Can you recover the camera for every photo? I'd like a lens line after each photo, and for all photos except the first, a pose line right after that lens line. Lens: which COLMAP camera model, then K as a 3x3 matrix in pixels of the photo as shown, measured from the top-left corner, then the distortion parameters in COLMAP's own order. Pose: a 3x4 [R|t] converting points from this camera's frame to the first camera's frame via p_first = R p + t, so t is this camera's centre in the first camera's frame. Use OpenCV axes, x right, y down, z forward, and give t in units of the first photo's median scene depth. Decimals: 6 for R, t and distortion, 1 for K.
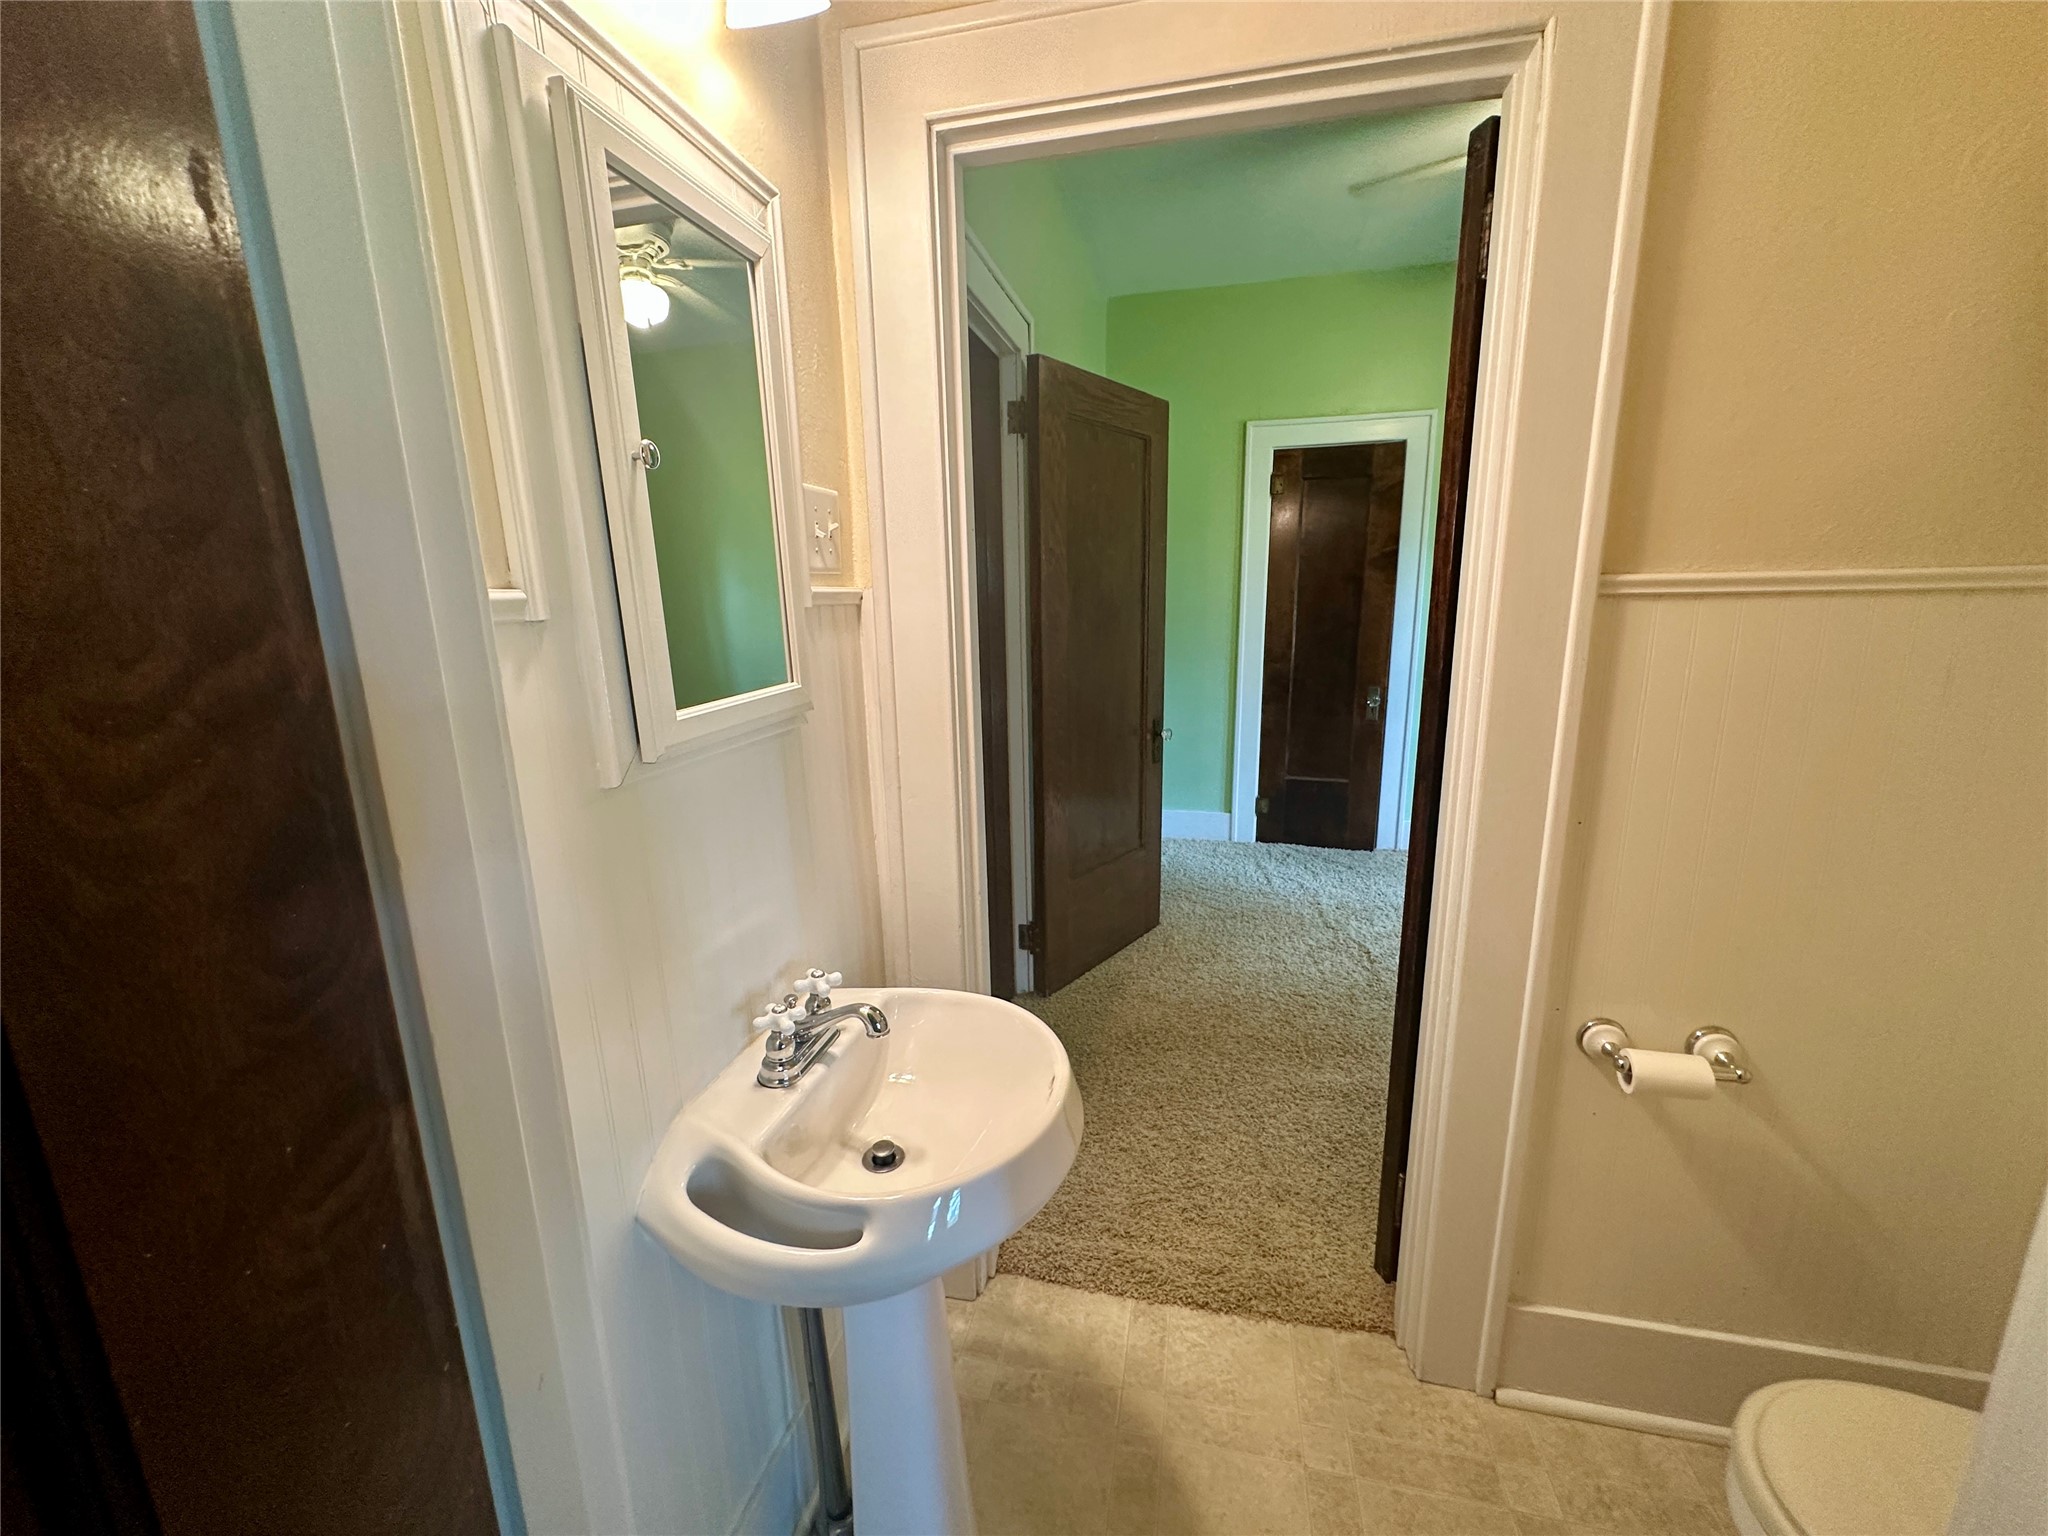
lens RADIAL K [[817.5, 0, 1023.8], [0, 817.5, 770.5], [0, 0, 1]] dist [-0.001438, 0.000377]
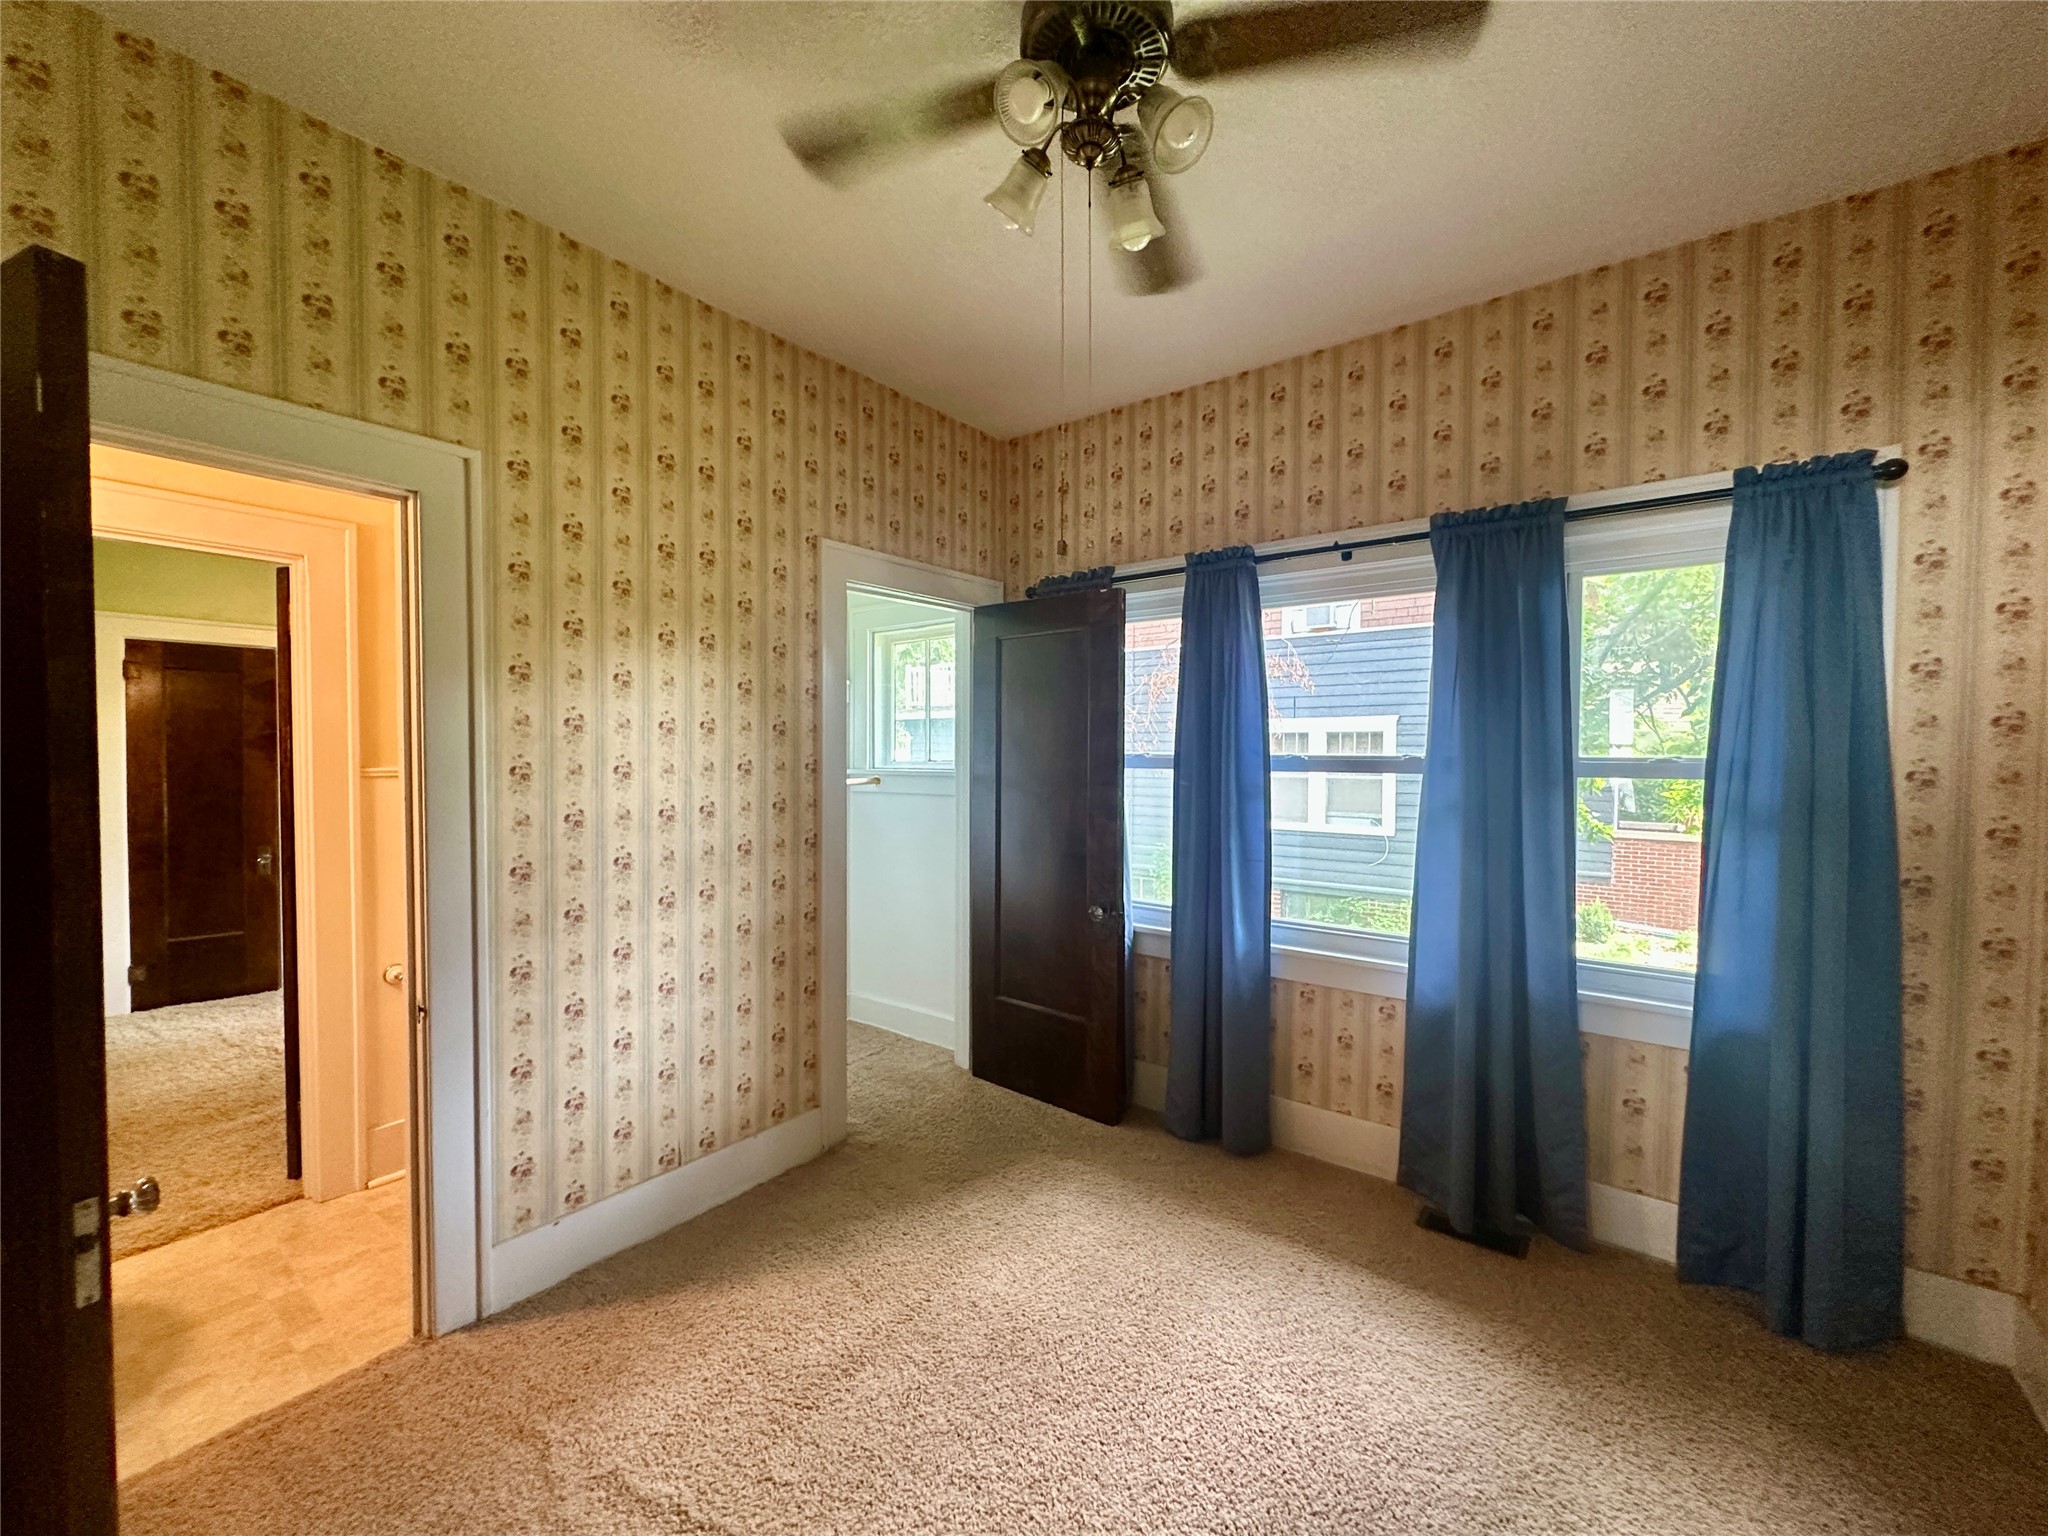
lens RADIAL K [[817.5, 0, 1023.8], [0, 817.5, 770.5], [0, 0, 1]] dist [-0.001438, 0.000377]
pose [[0.416284, -0.000544, 0.909235, -0.444801], [0.184266, 0.979299, -0.083779, 0.217996], [-0.890367, 0.202417, 0.407766, -1.146786]]
